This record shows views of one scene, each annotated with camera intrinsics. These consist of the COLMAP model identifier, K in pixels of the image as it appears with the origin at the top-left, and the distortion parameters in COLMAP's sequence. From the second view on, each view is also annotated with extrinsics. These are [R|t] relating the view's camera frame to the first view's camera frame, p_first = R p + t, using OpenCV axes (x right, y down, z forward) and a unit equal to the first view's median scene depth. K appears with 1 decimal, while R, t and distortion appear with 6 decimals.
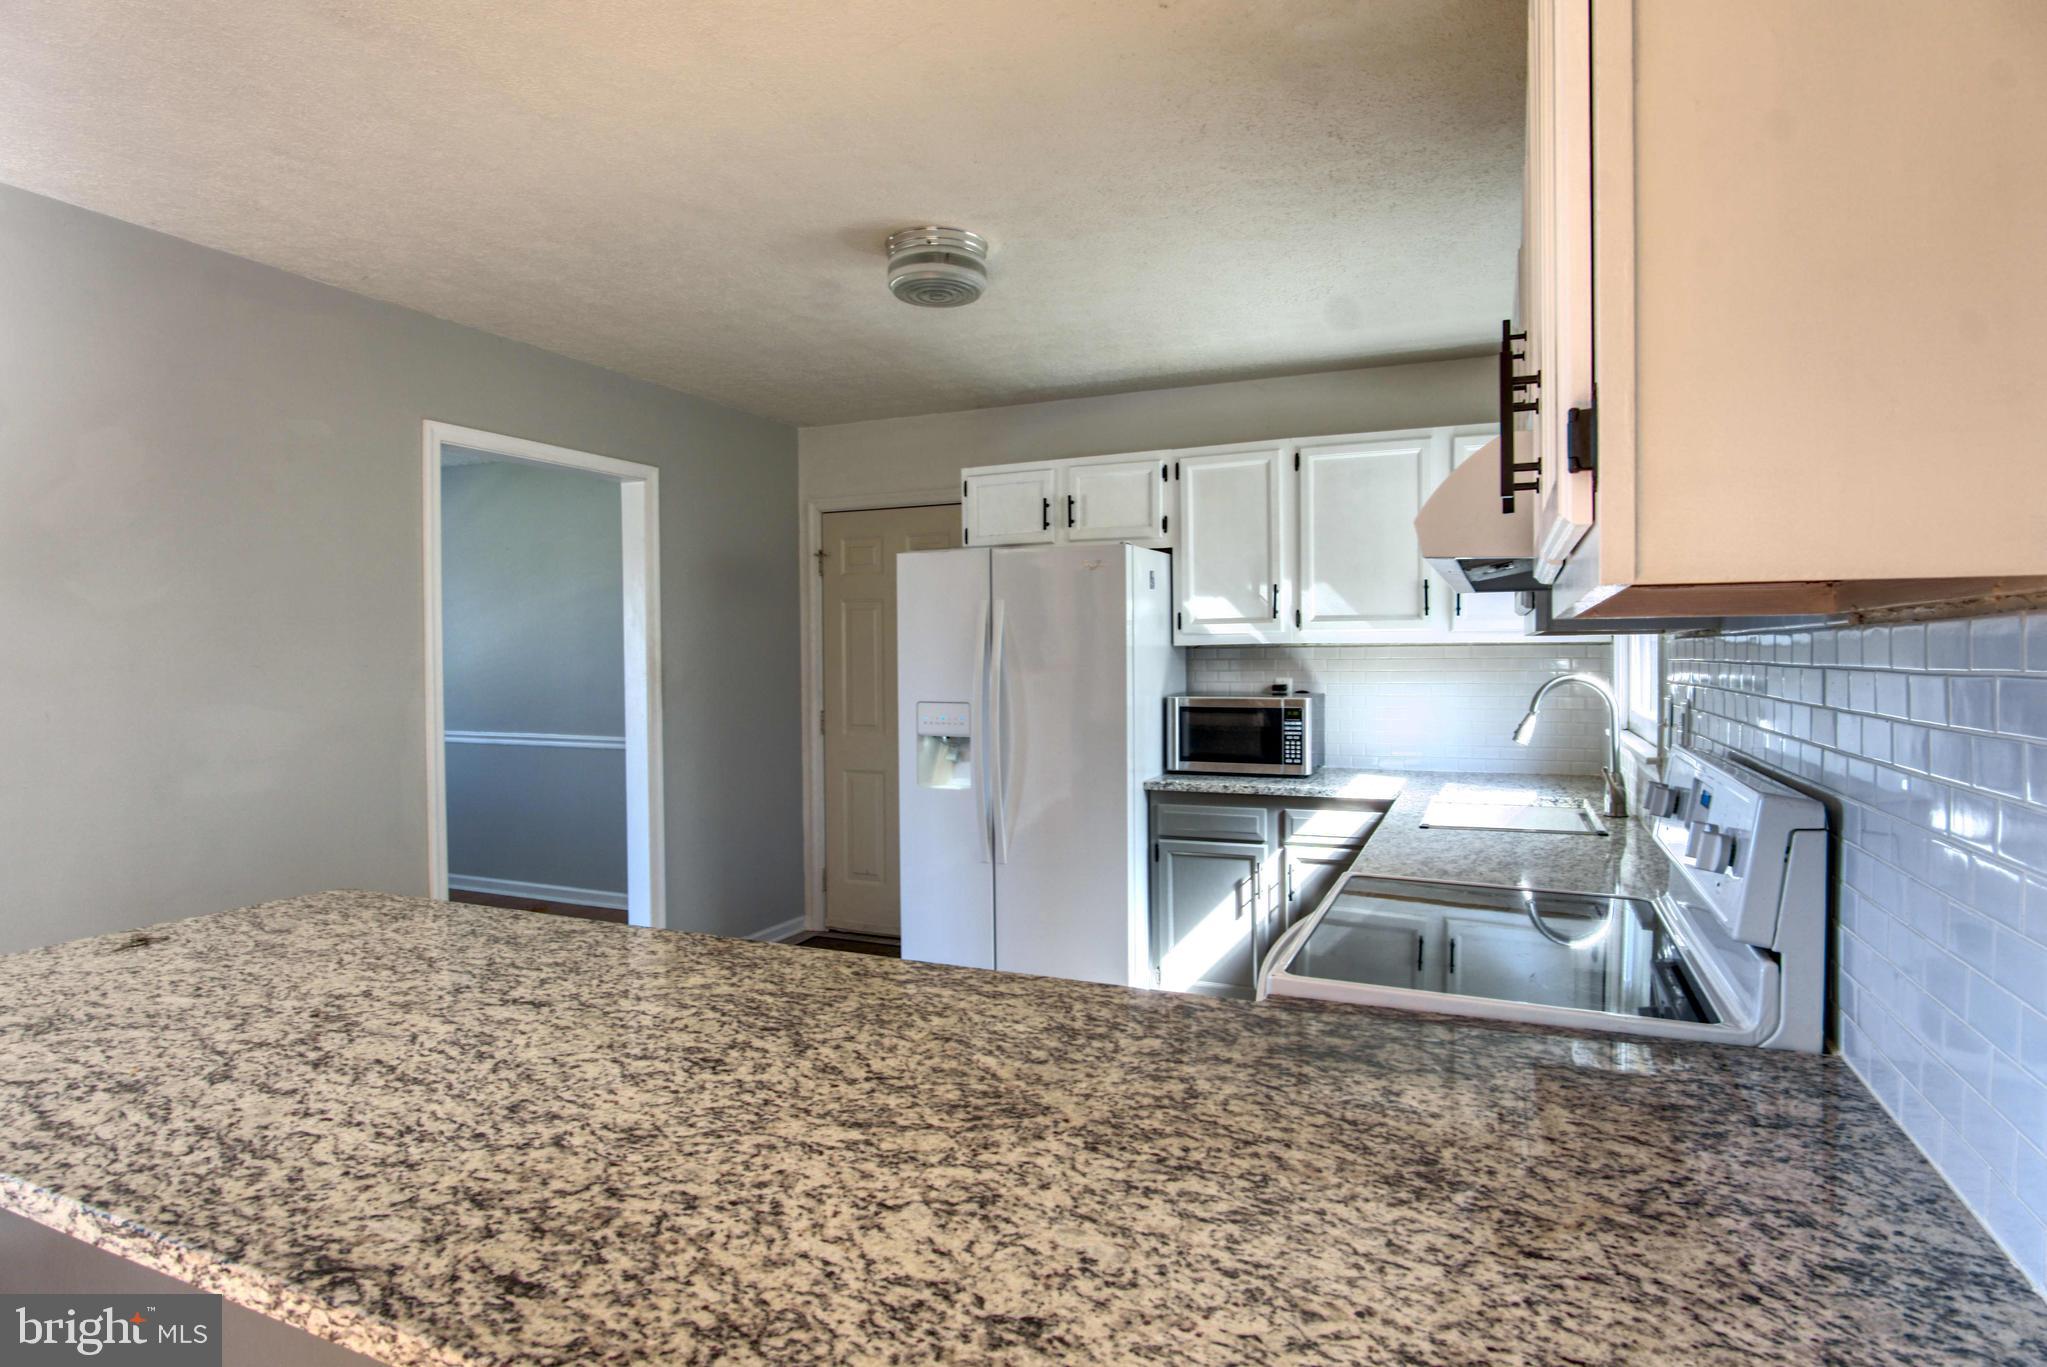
lens RADIAL K [[1090.7, 0, 1027.4], [0, 1090.7, 673.1], [0, 0, 1]] dist [-0.034246, 0.009038]
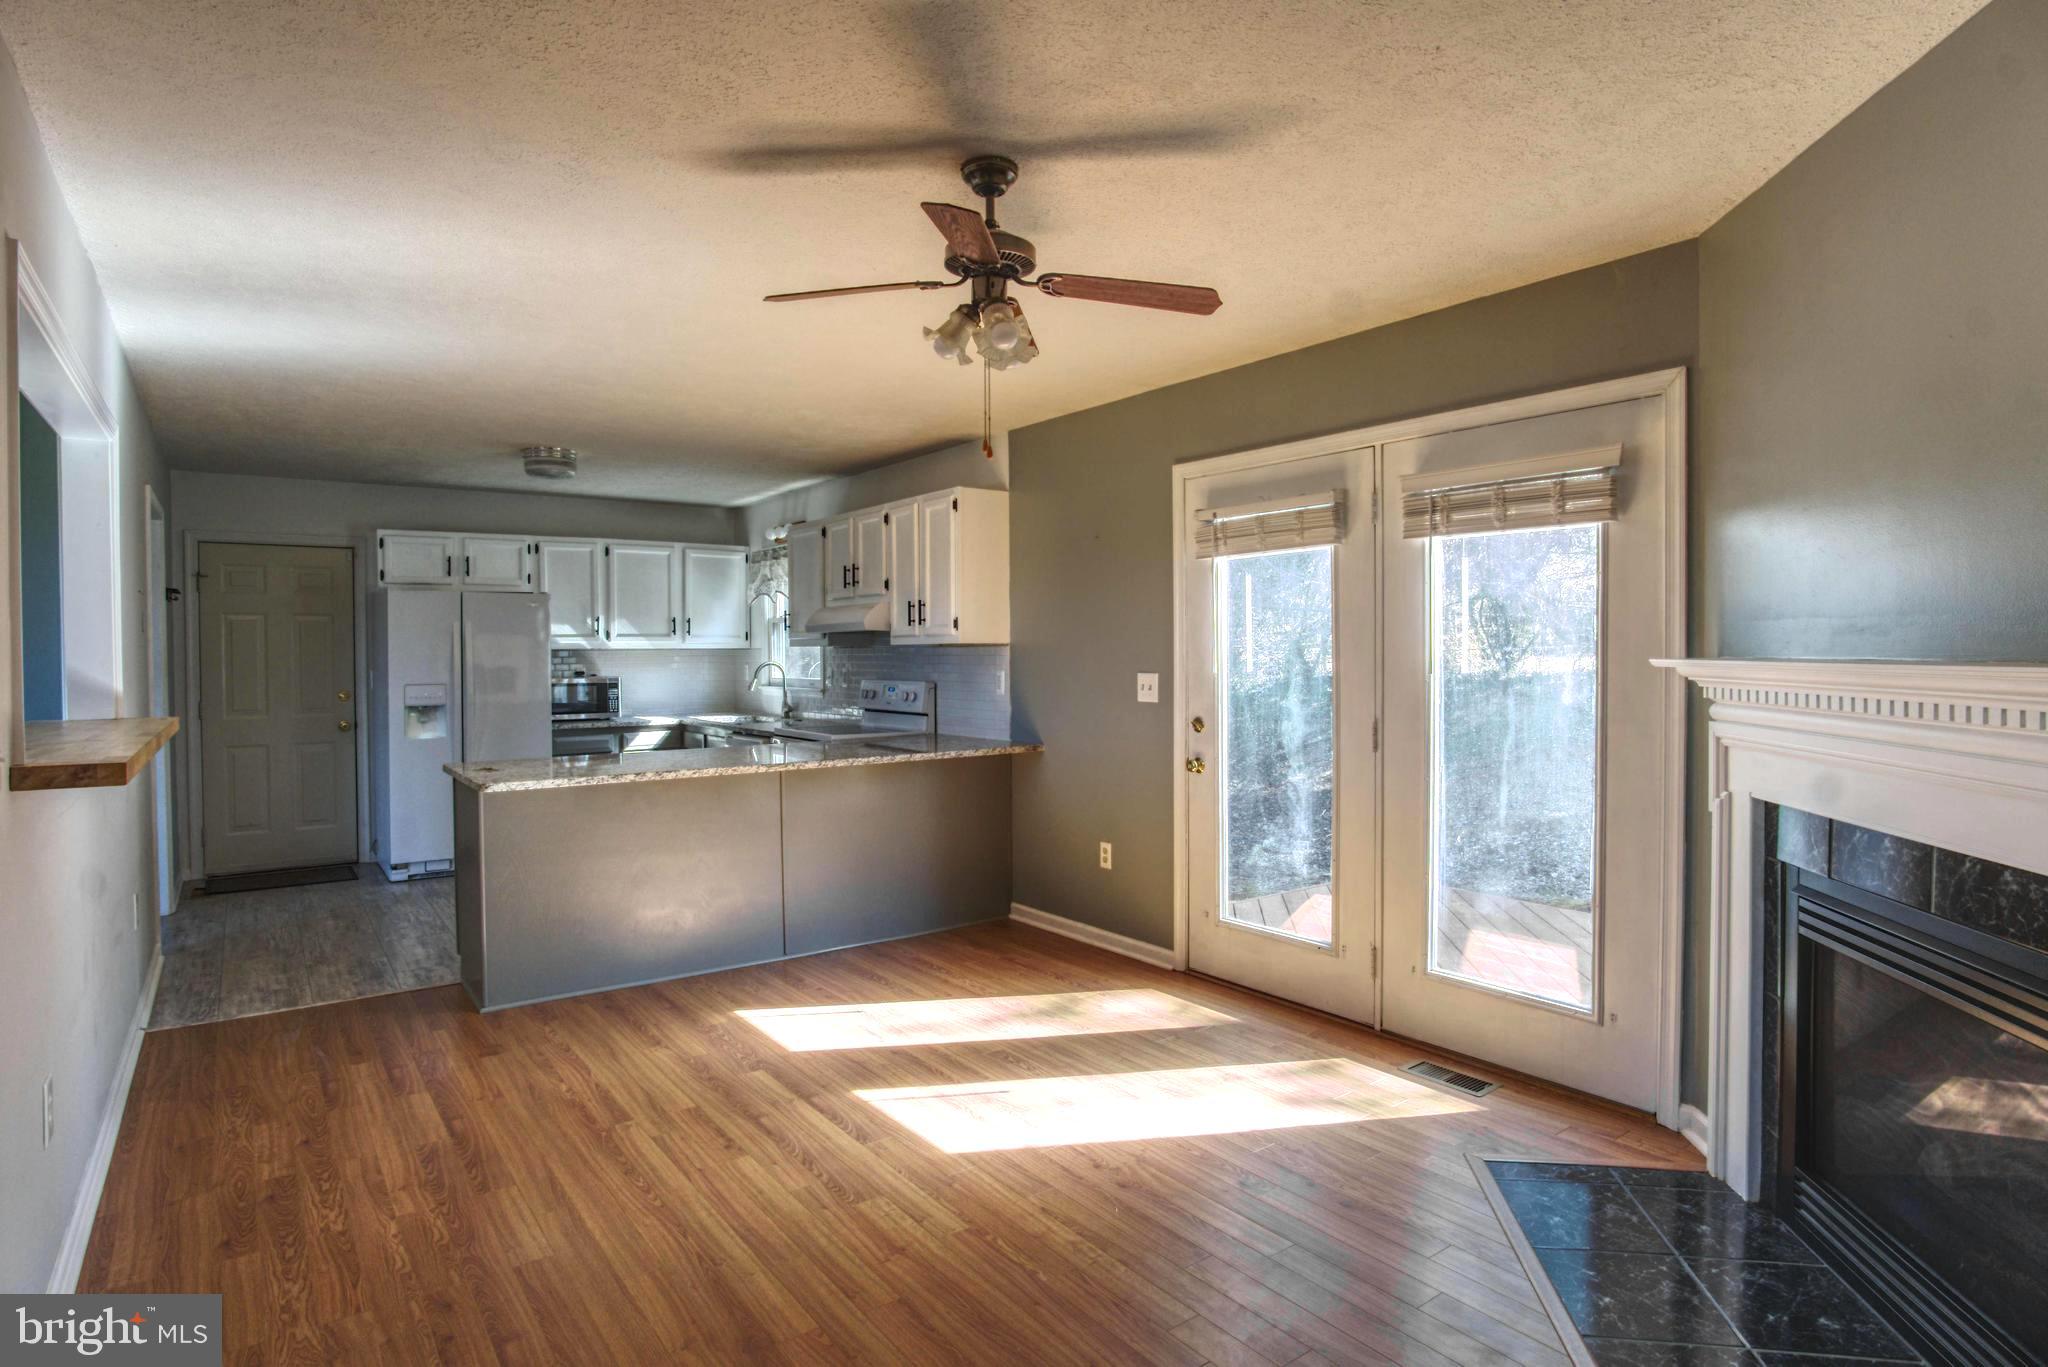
lens RADIAL K [[1091.2, 0, 1026.5], [0, 1091.2, 671.6], [0, 0, 1]] dist [-0.034246, 0.009038]
pose [[0.501341, -0.013995, 0.865137, -1.008137], [0.017680, 0.999826, 0.005928, 0.014333], [-0.865069, 0.012323, 0.501501, -0.560892]]
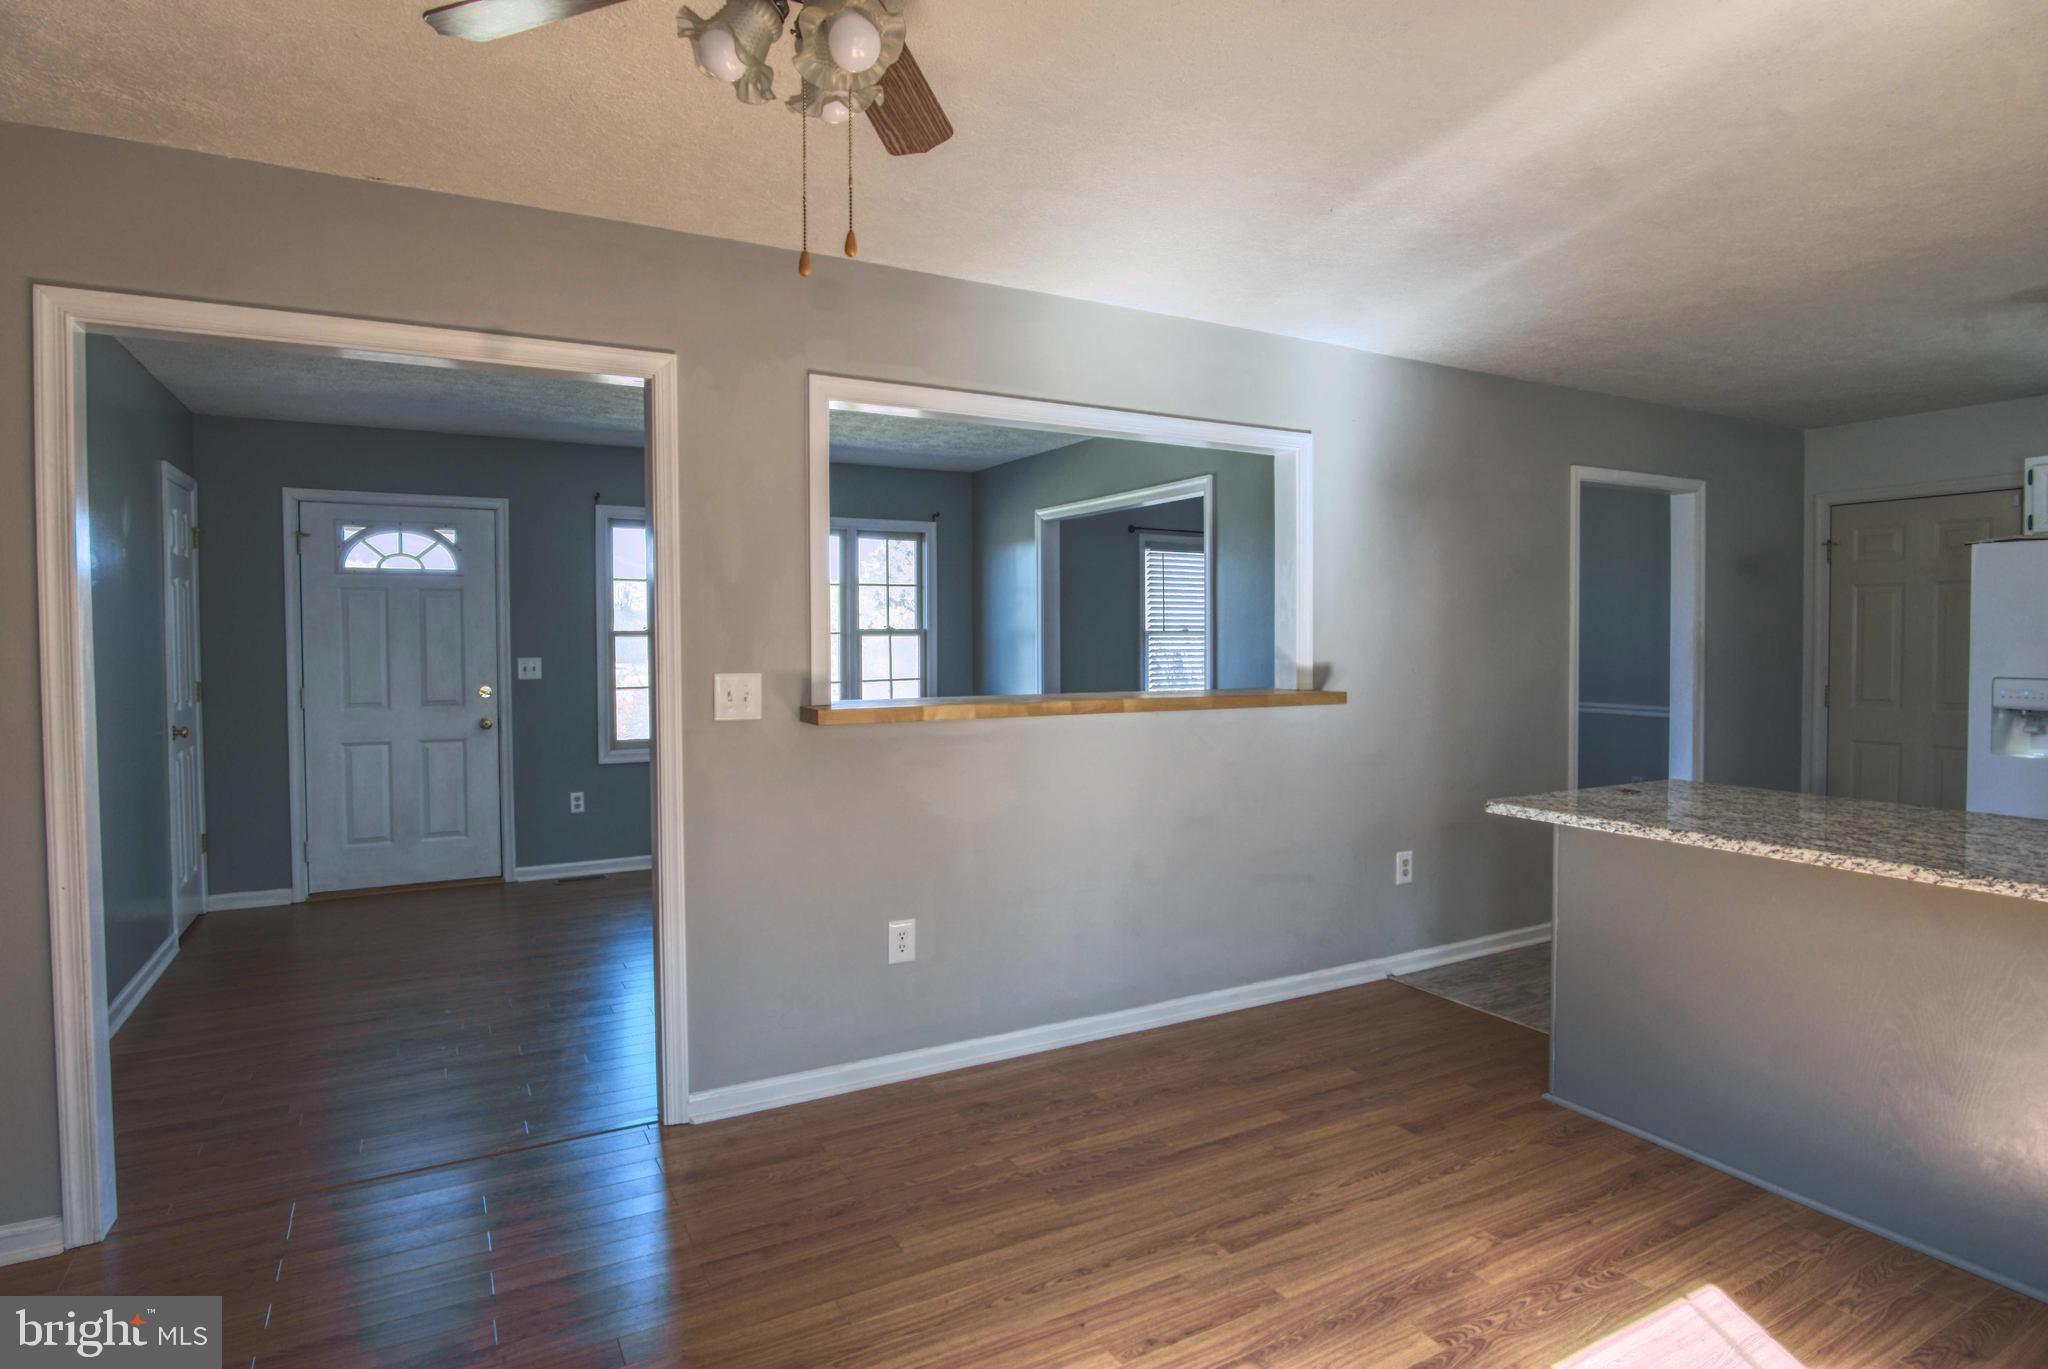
lens RADIAL K [[1091.2, 0, 1037.9], [0, 1091.2, 663.7], [0, 0, 1]] dist [-0.034246, 0.009038]
pose [[0.800076, 0.018443, -0.599615, -0.229531], [-0.012181, 0.999821, 0.014499, 0.008592], [0.599775, -0.004296, 0.800157, -0.455211]]
